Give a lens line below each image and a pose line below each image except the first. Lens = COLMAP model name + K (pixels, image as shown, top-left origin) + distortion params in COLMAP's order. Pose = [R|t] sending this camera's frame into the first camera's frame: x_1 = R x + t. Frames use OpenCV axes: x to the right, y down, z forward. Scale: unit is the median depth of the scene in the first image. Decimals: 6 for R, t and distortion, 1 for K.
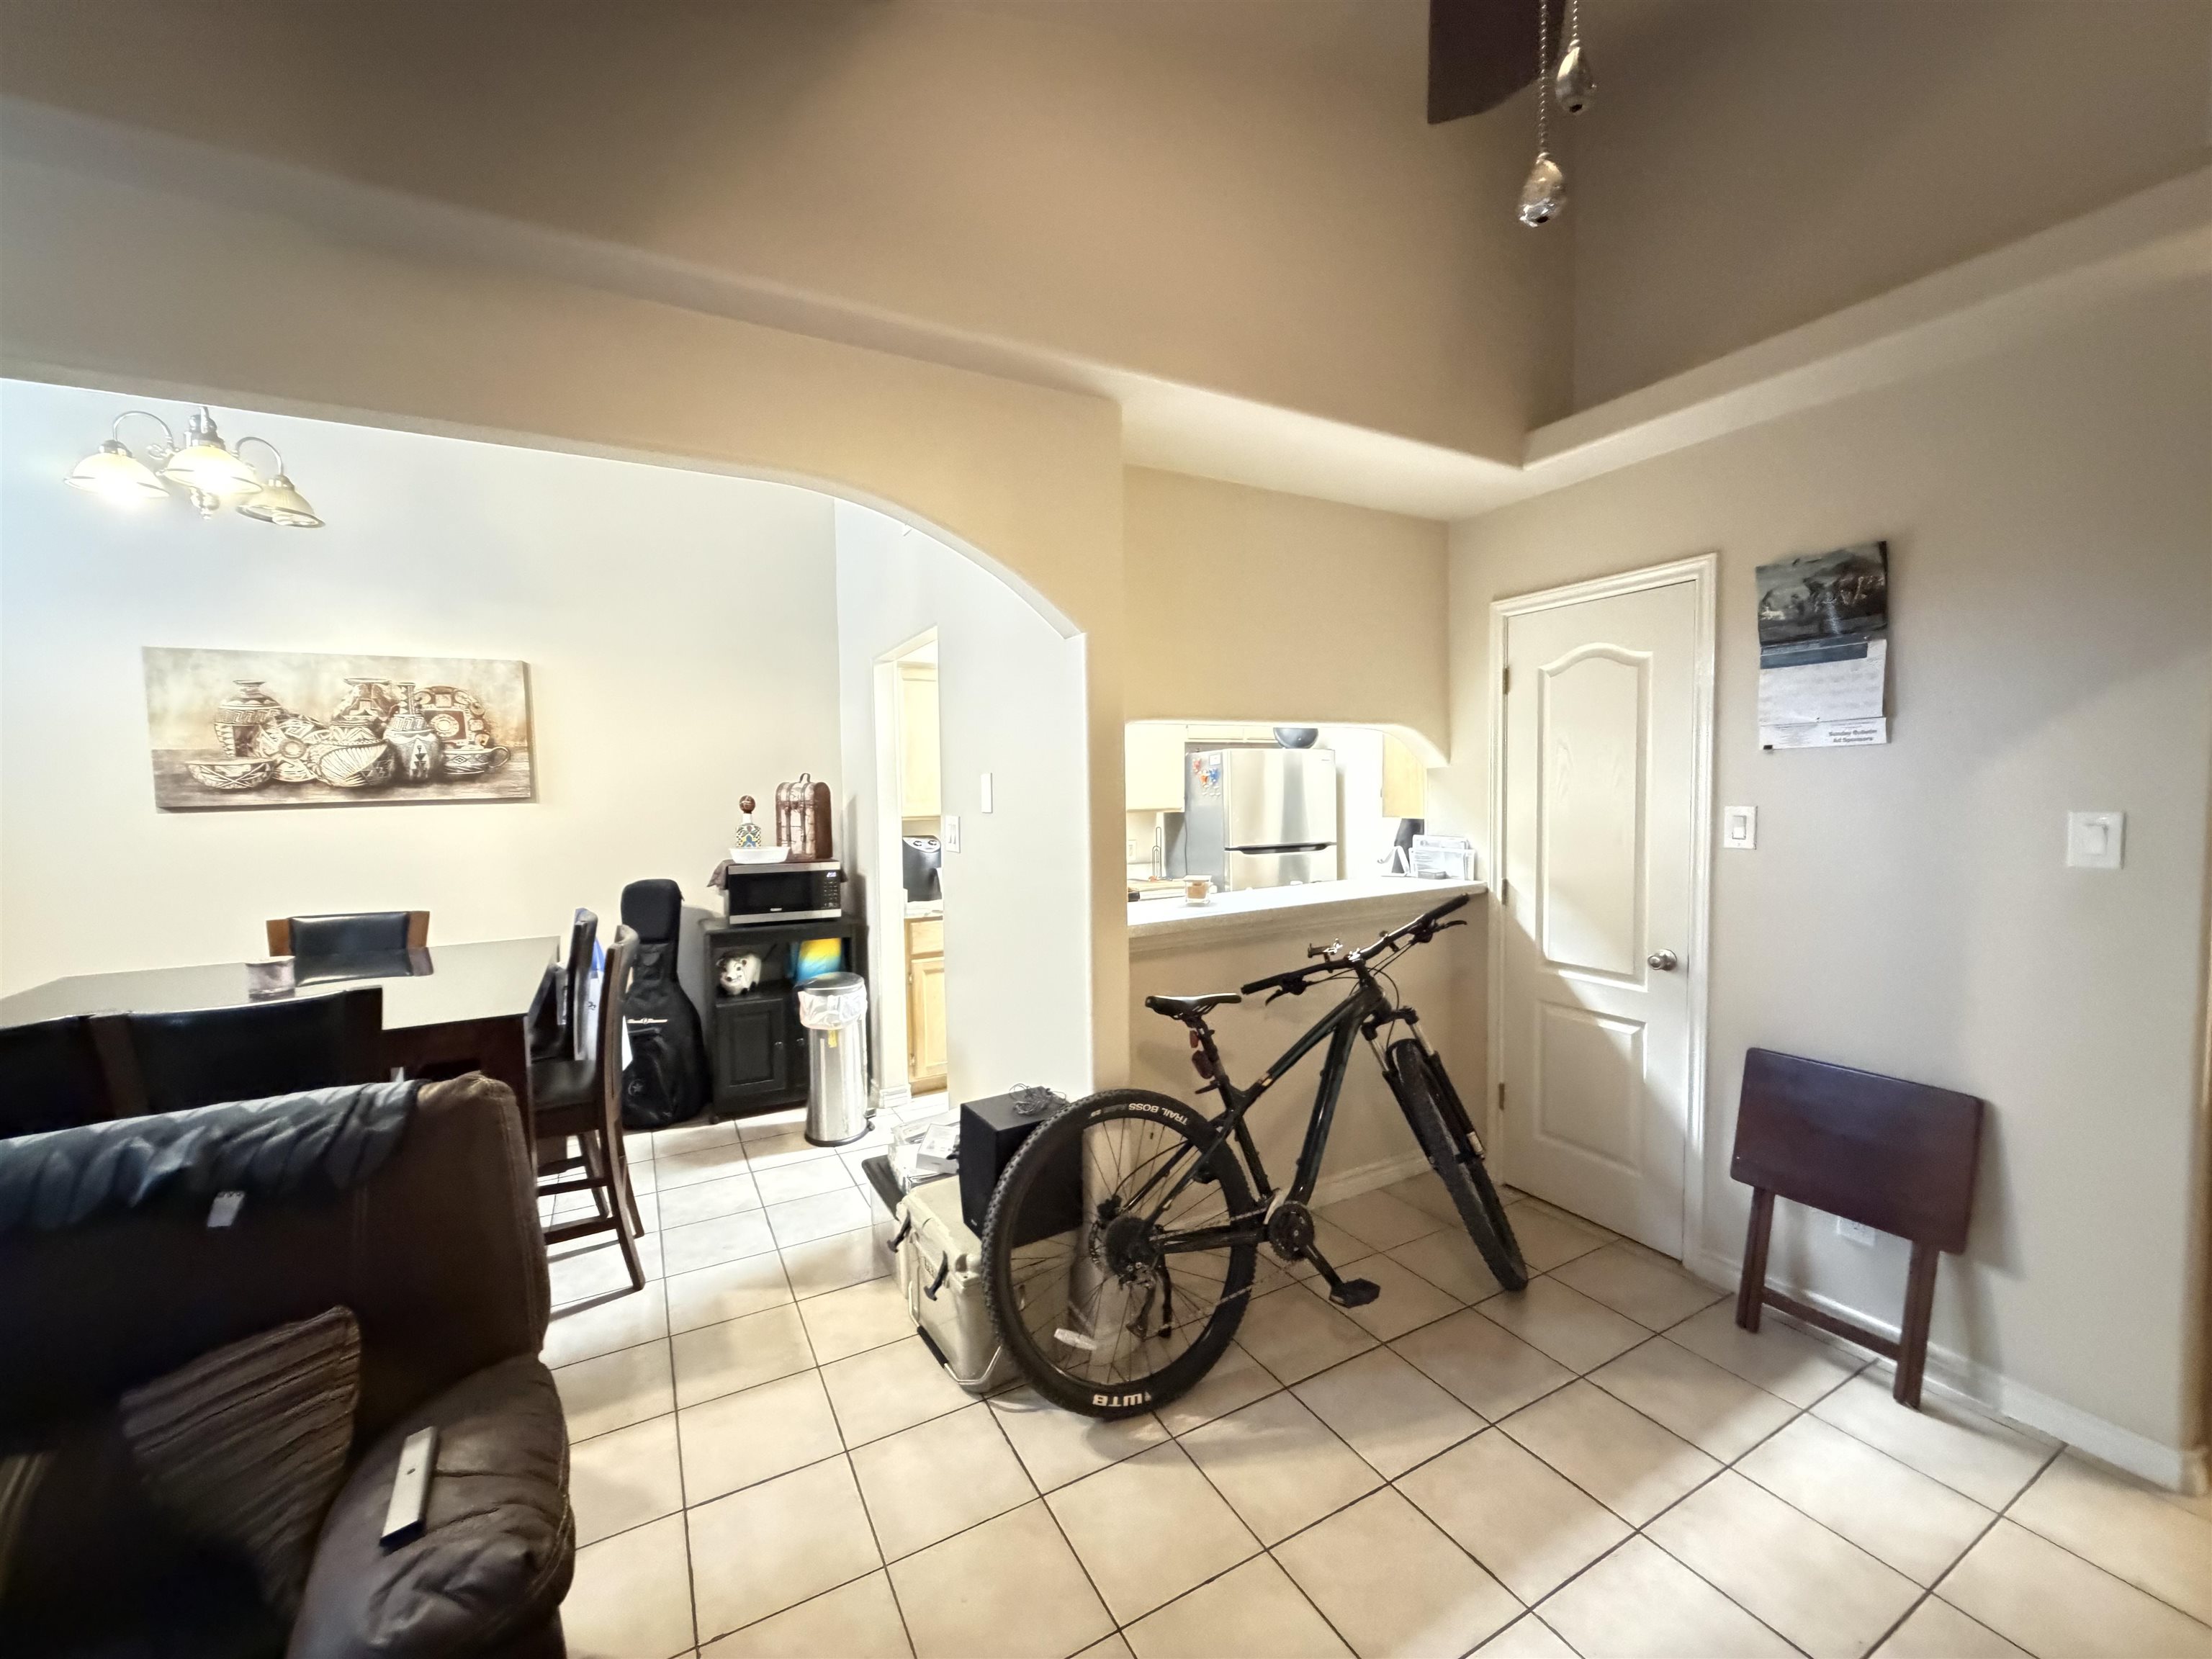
lens RADIAL K [[879.0, 0, 1098.1], [0, 879.0, 834.7], [0, 0, 1]] dist [0.000258, 0.000240]
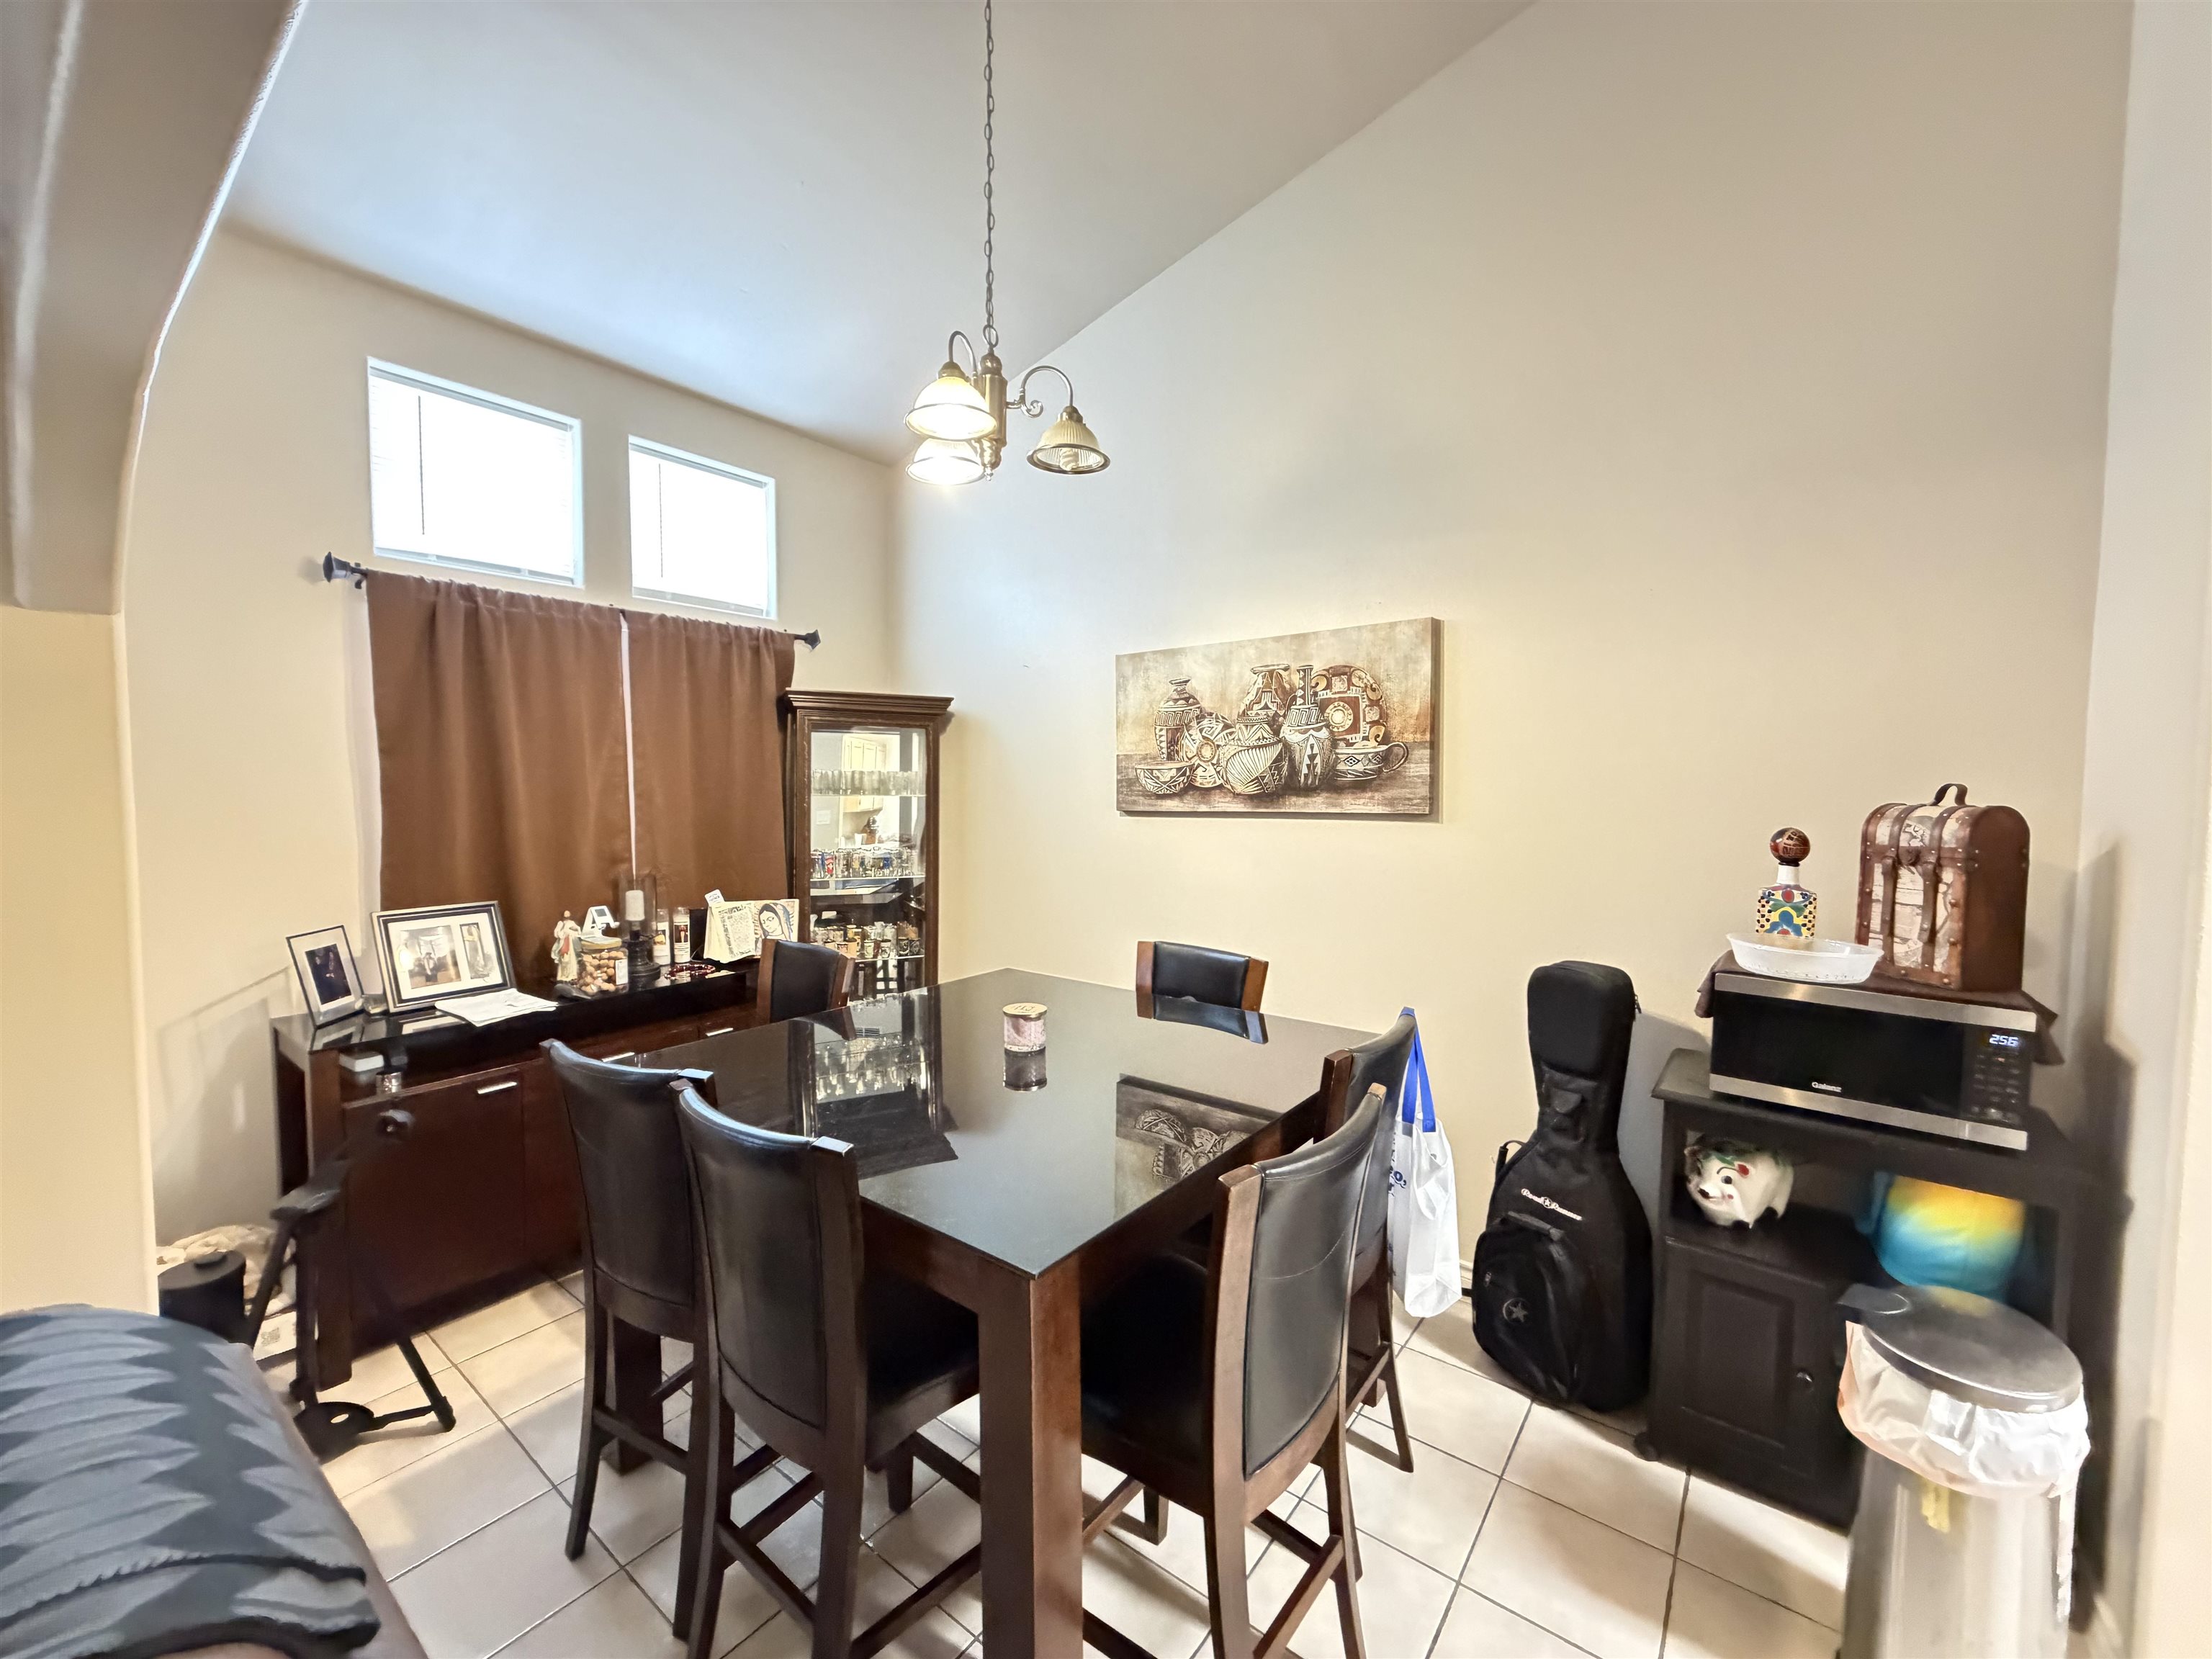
lens RADIAL K [[879.0, 0, 1096.0], [0, 879.0, 828.3], [0, 0, 1]] dist [0.000258, 0.000240]
pose [[0.398665, 0.061238, -0.915050, -0.121105], [-0.062775, 0.997250, 0.039389, -0.044668], [0.914946, 0.041739, 0.401413, 0.511489]]
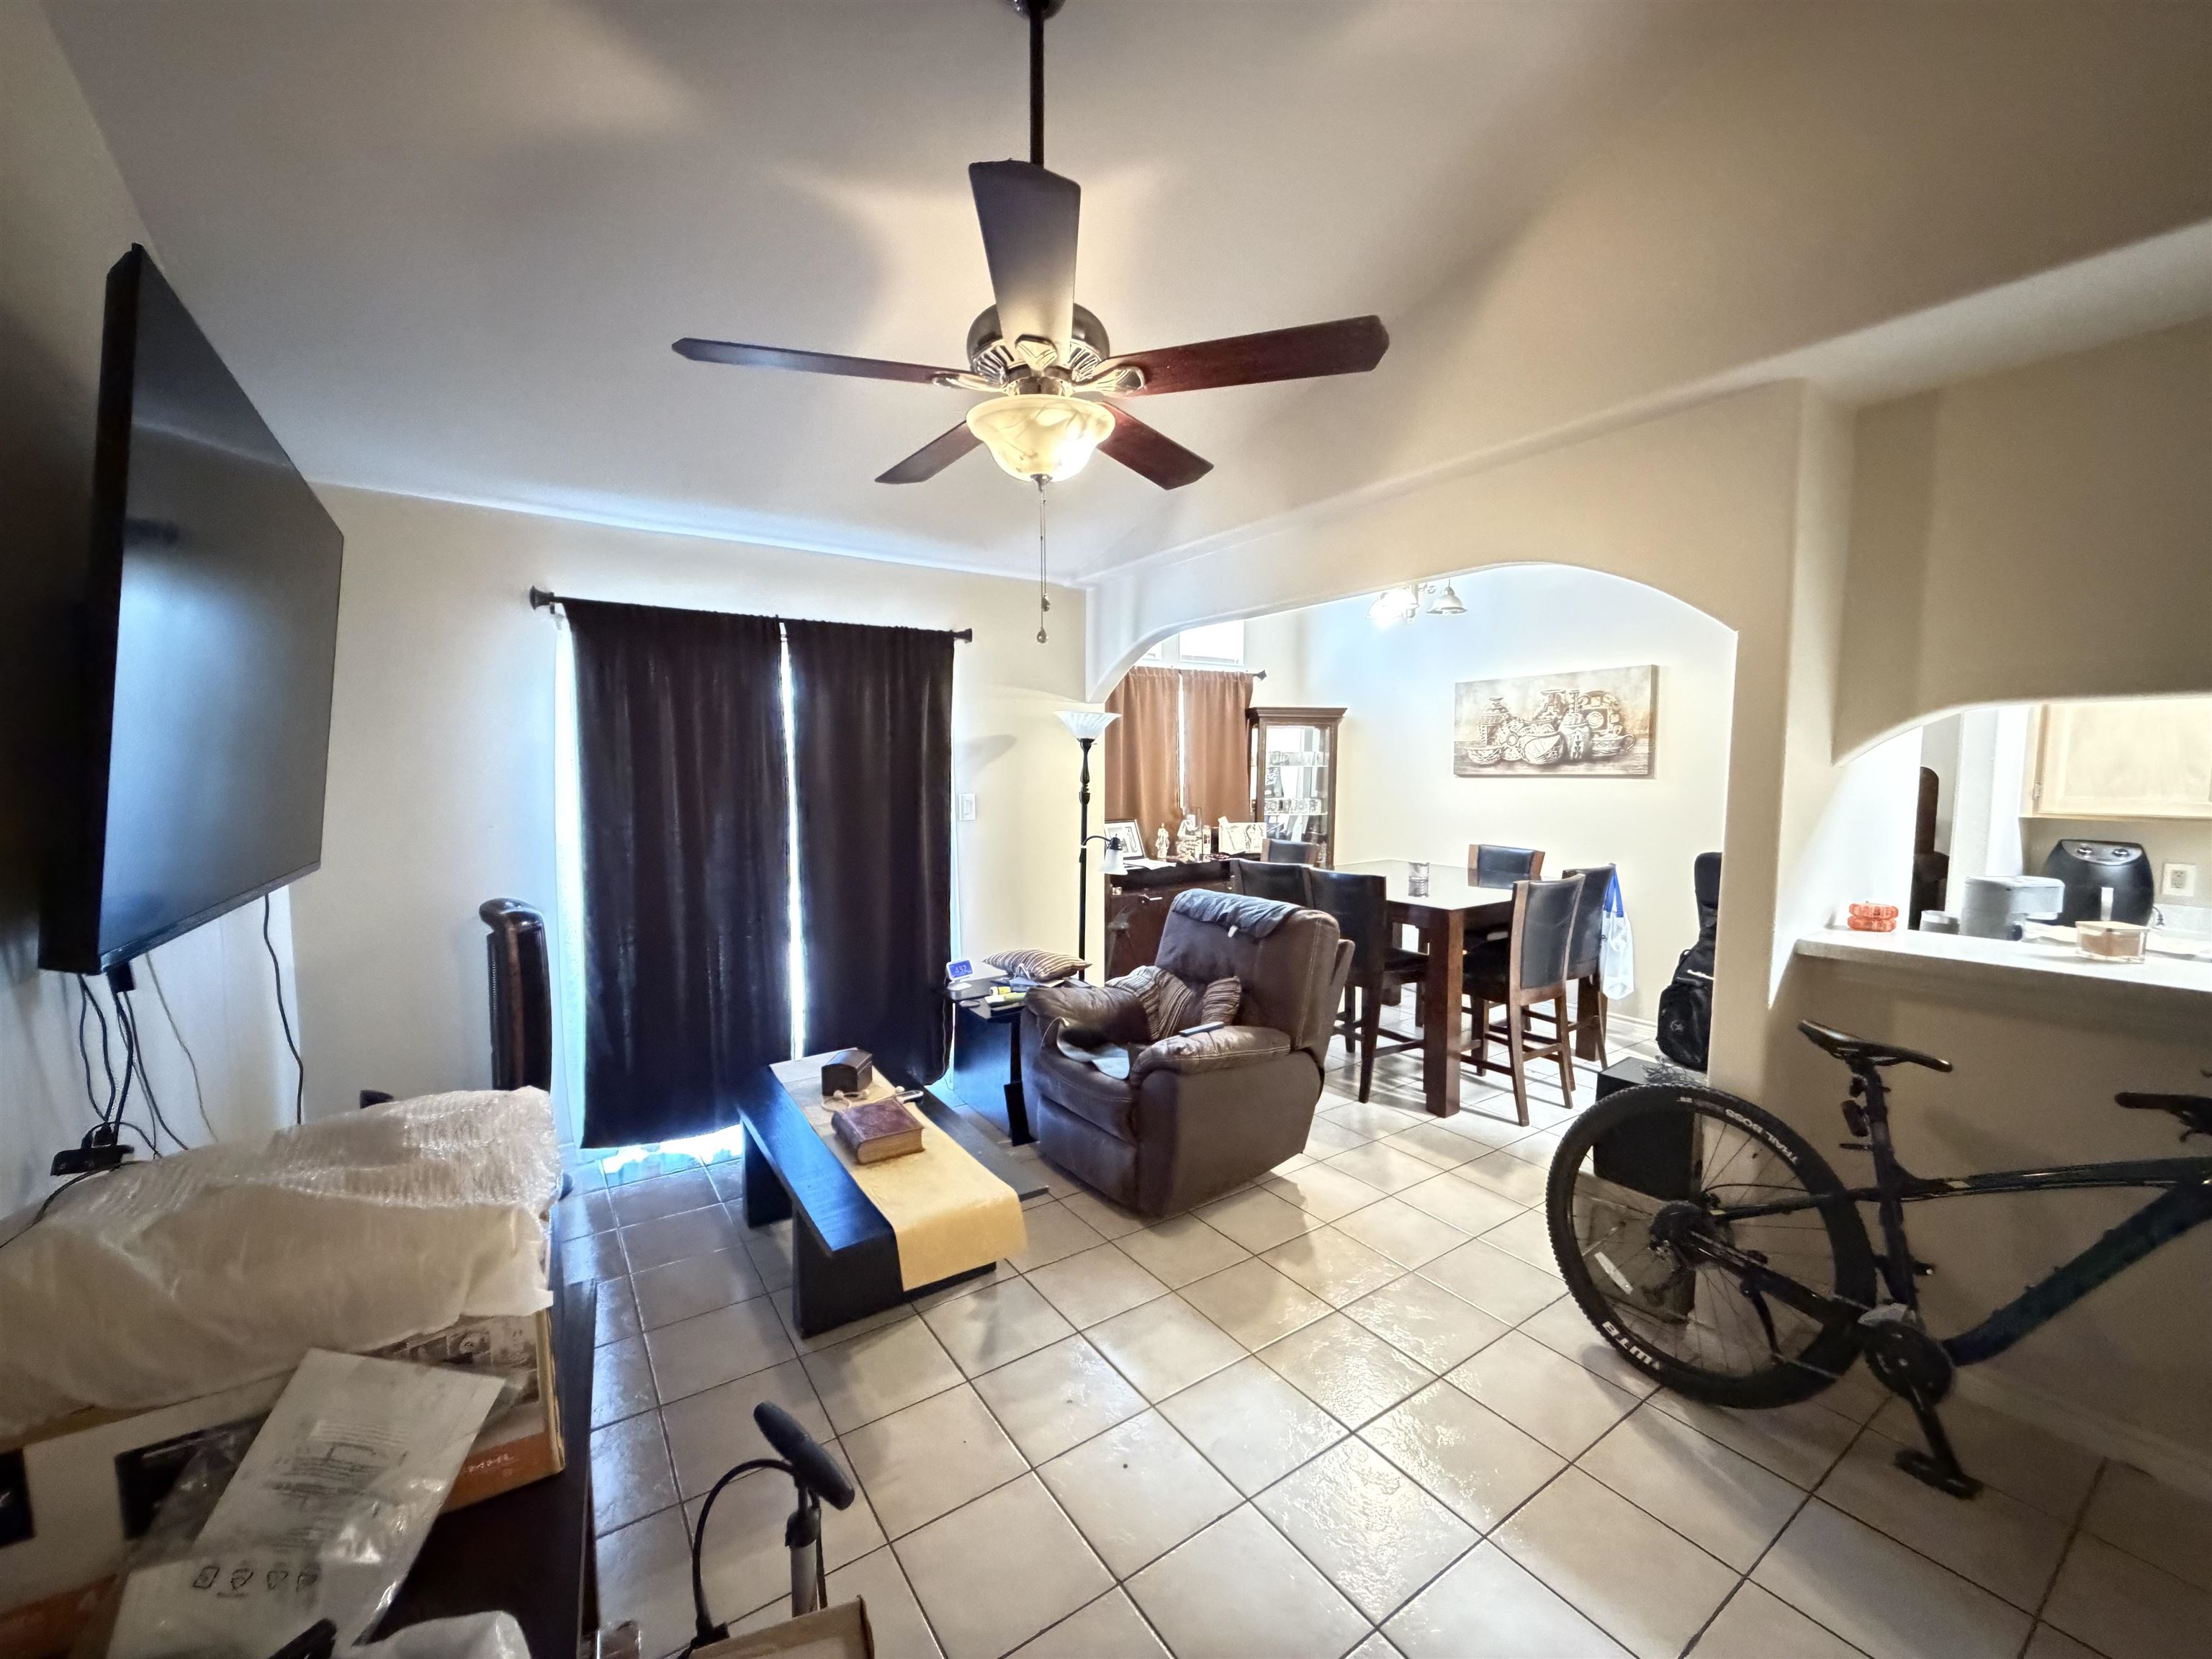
lens RADIAL K [[879.0, 0, 1102.3], [0, 879.0, 828.9], [0, 0, 1]] dist [0.000258, 0.000240]
pose [[0.102174, 0.091859, -0.990516, 0.549570], [-0.057424, 0.994612, 0.086316, -0.030802], [0.993108, 0.048060, 0.106898, 0.110097]]
